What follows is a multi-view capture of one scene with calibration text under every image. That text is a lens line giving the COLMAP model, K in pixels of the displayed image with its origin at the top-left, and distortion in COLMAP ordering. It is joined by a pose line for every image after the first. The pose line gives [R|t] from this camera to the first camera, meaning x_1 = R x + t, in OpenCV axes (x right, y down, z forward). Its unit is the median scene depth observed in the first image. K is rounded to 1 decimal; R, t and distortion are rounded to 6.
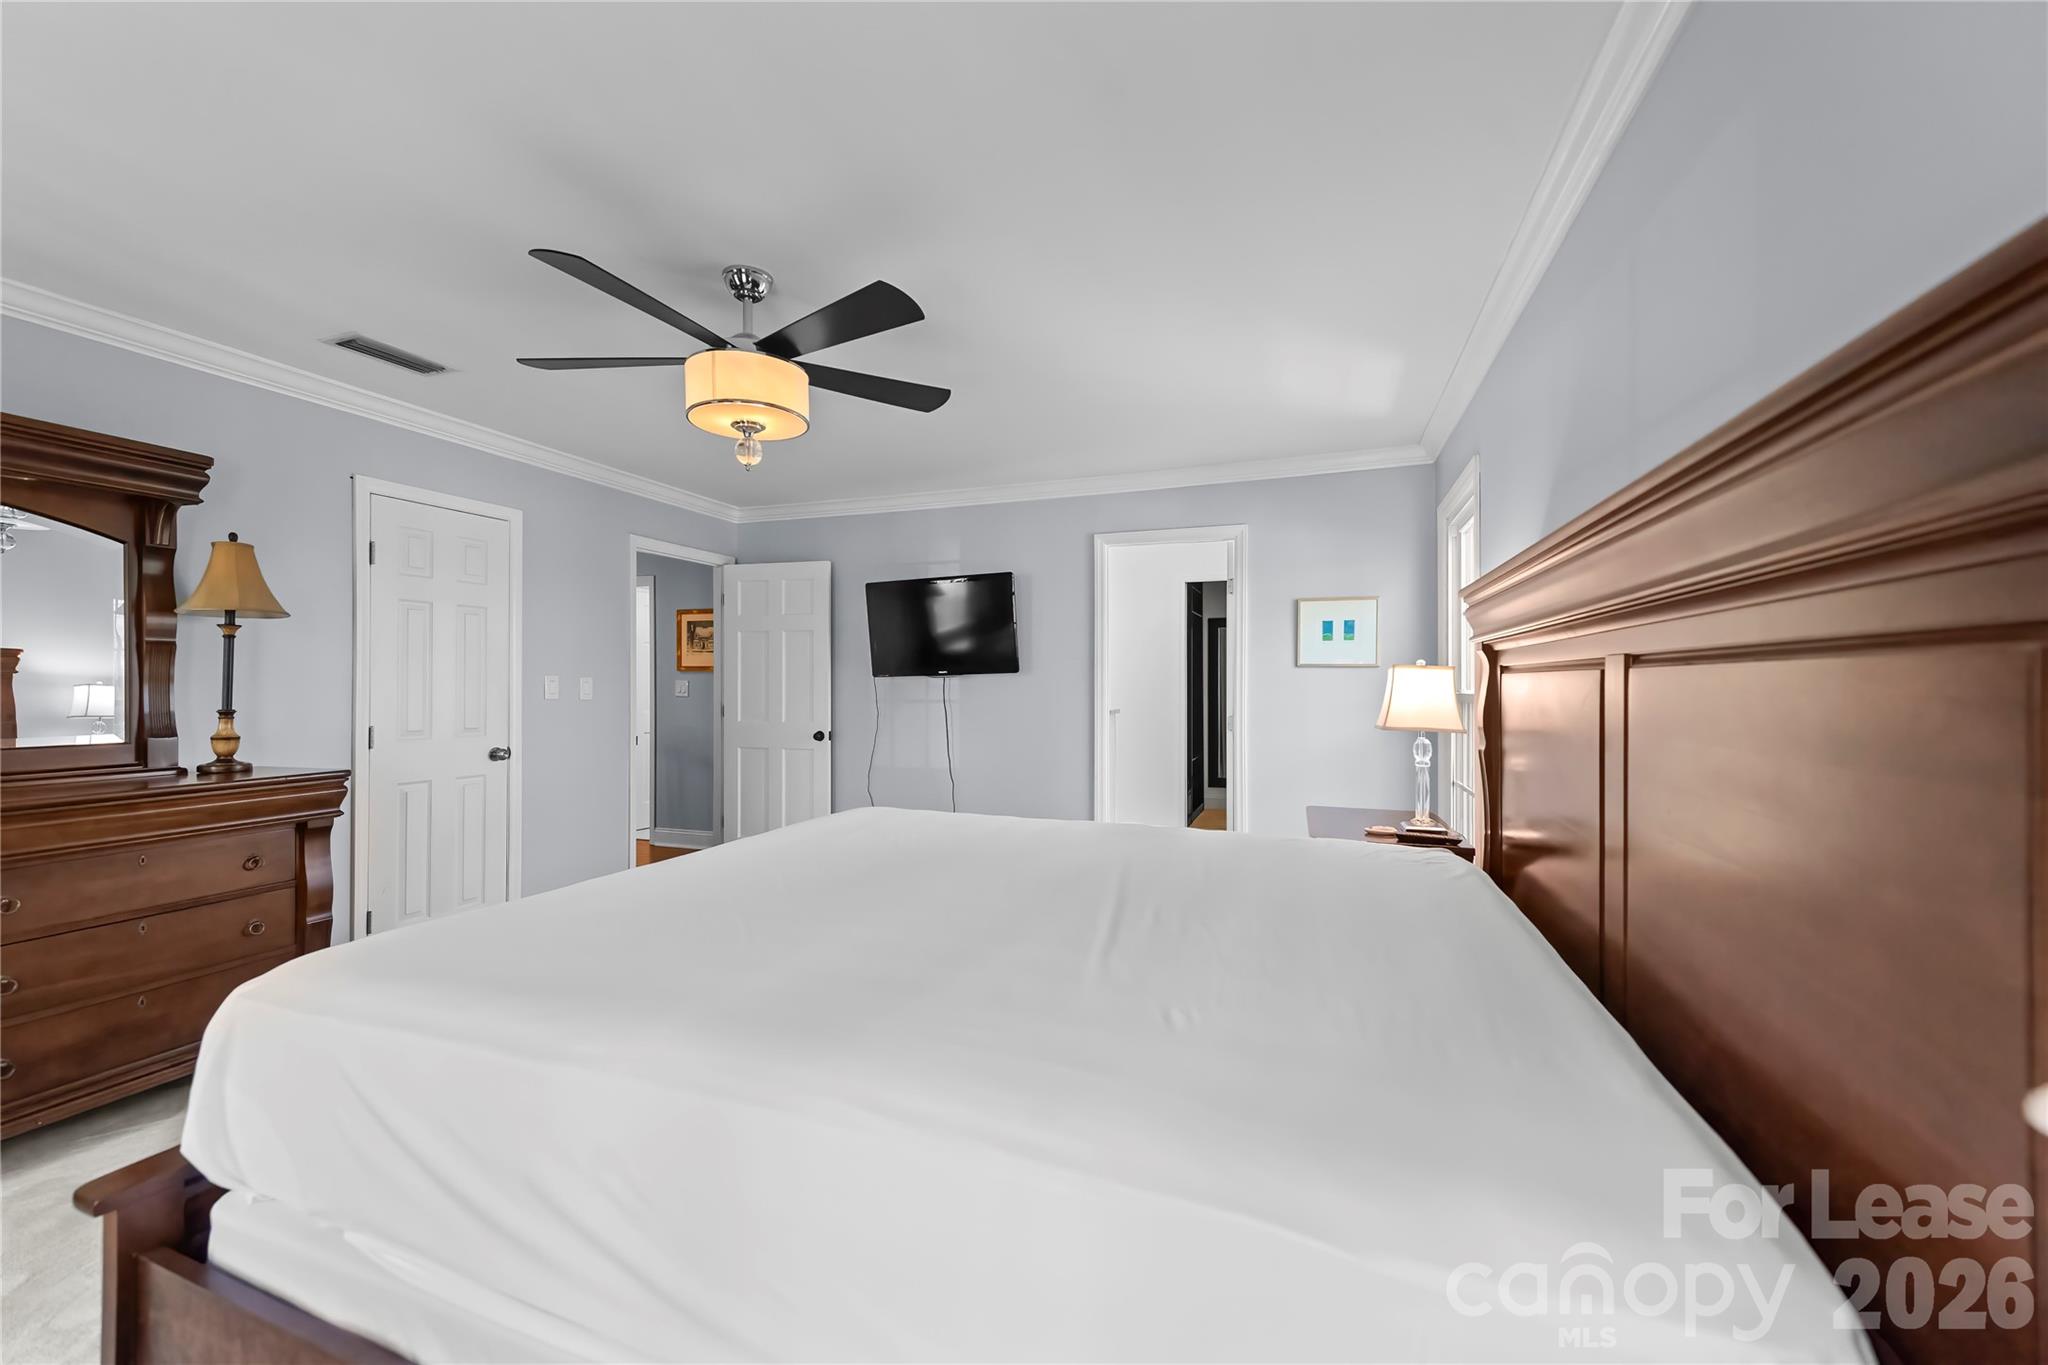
lens RADIAL K [[825.7, 0, 1025.6], [0, 825.7, 684.6], [0, 0, 1]] dist [0.016966, 0.000121]
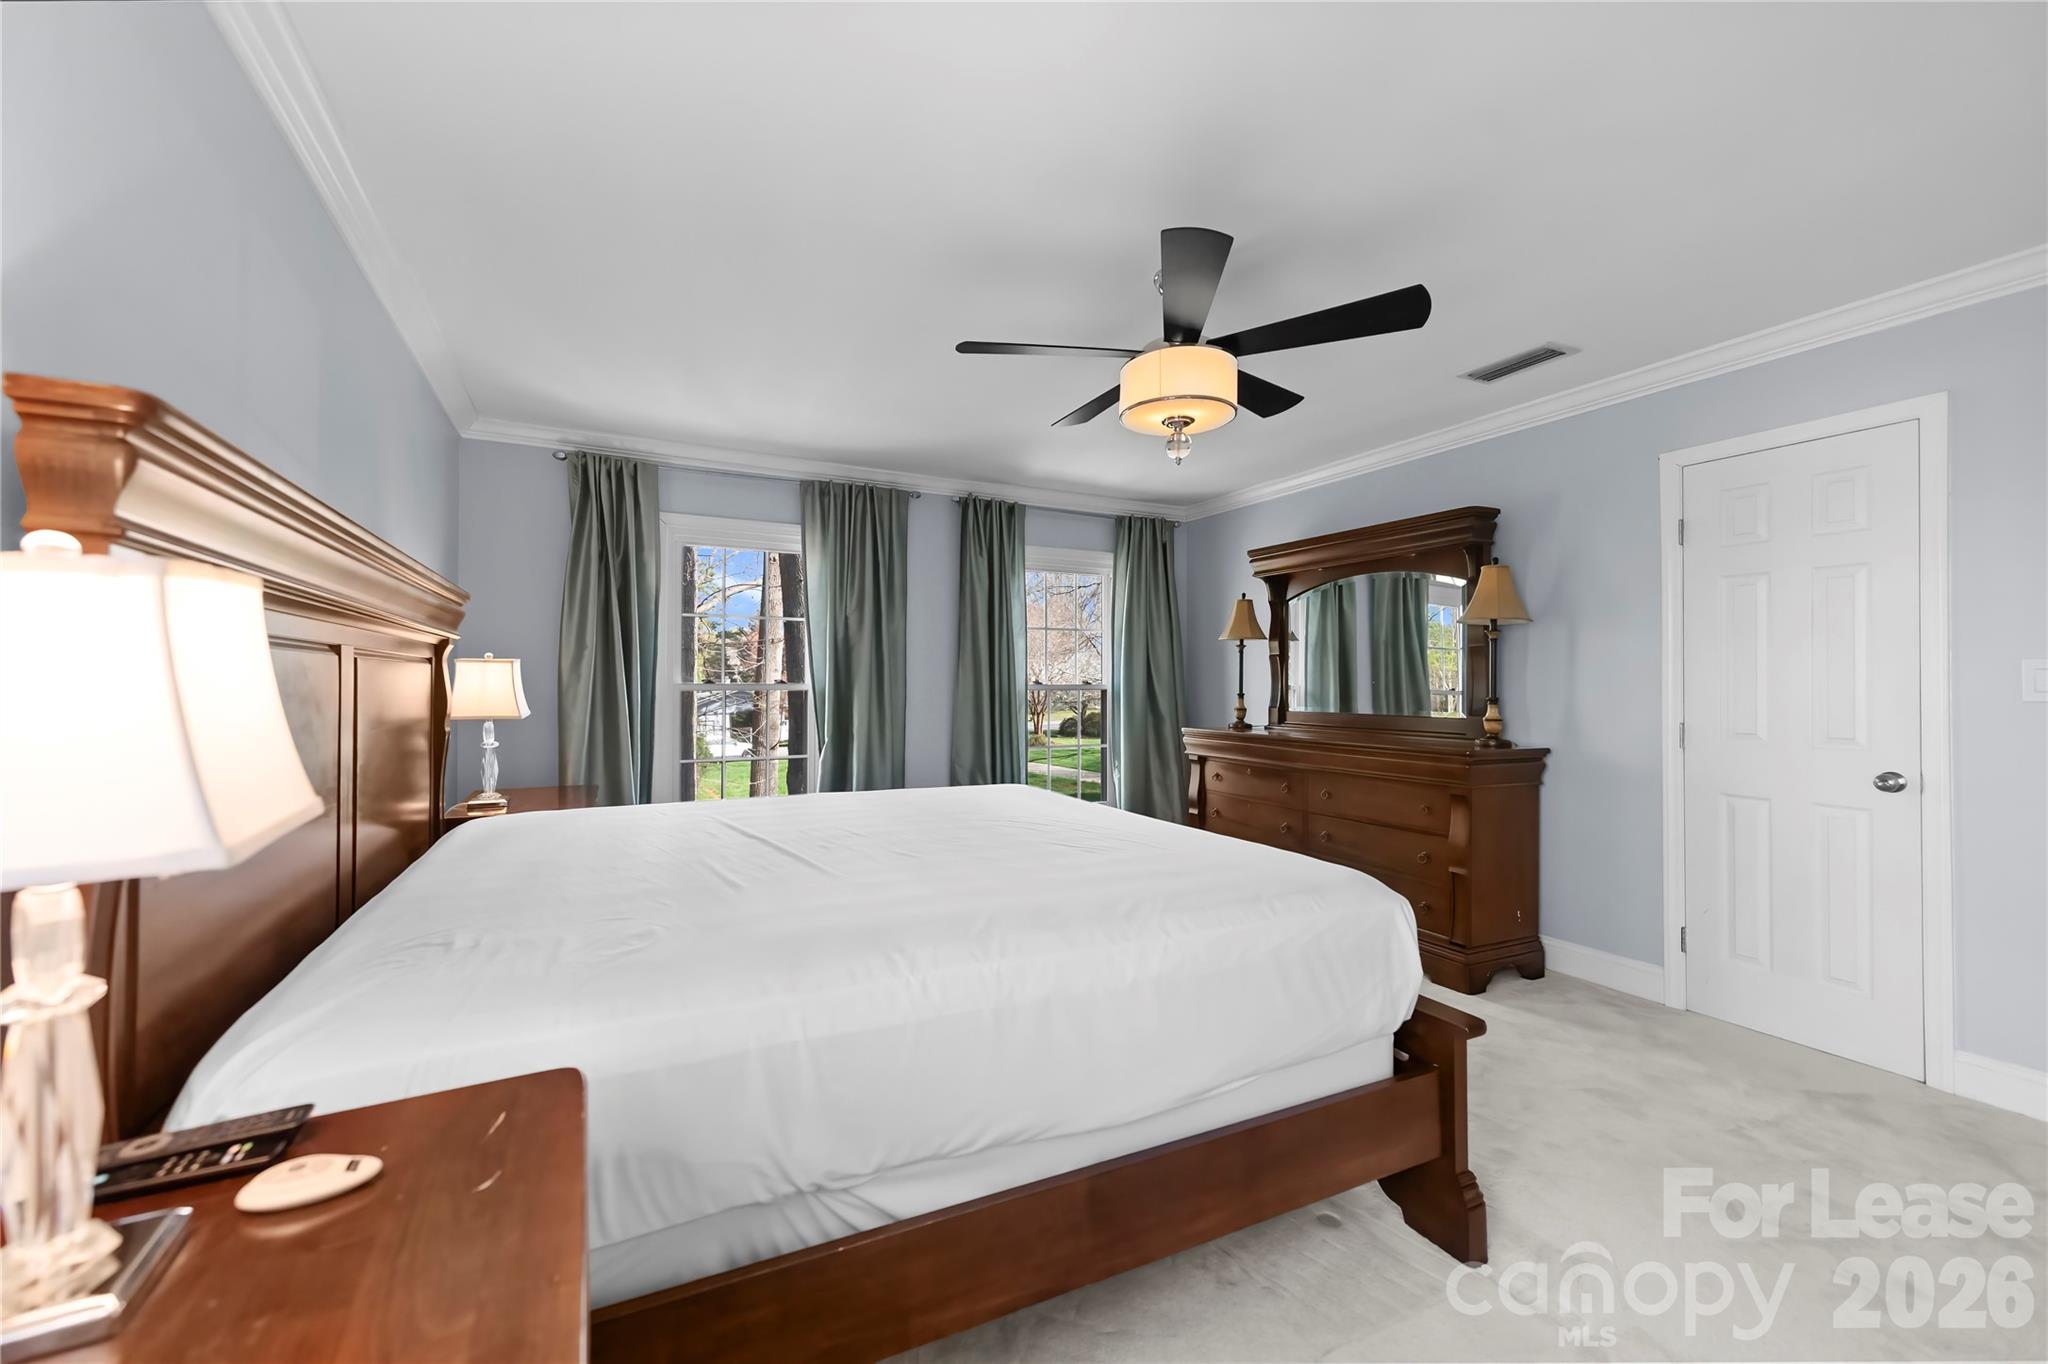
lens RADIAL K [[825.7, 0, 1026.6], [0, 825.7, 670.1], [0, 0, 1]] dist [0.016966, 0.000121]
pose [[-0.709155, -0.001771, -0.705050, 0.536174], [0.007118, 0.999928, -0.009671, -0.005173], [0.705016, -0.011877, -0.709092, 1.686997]]
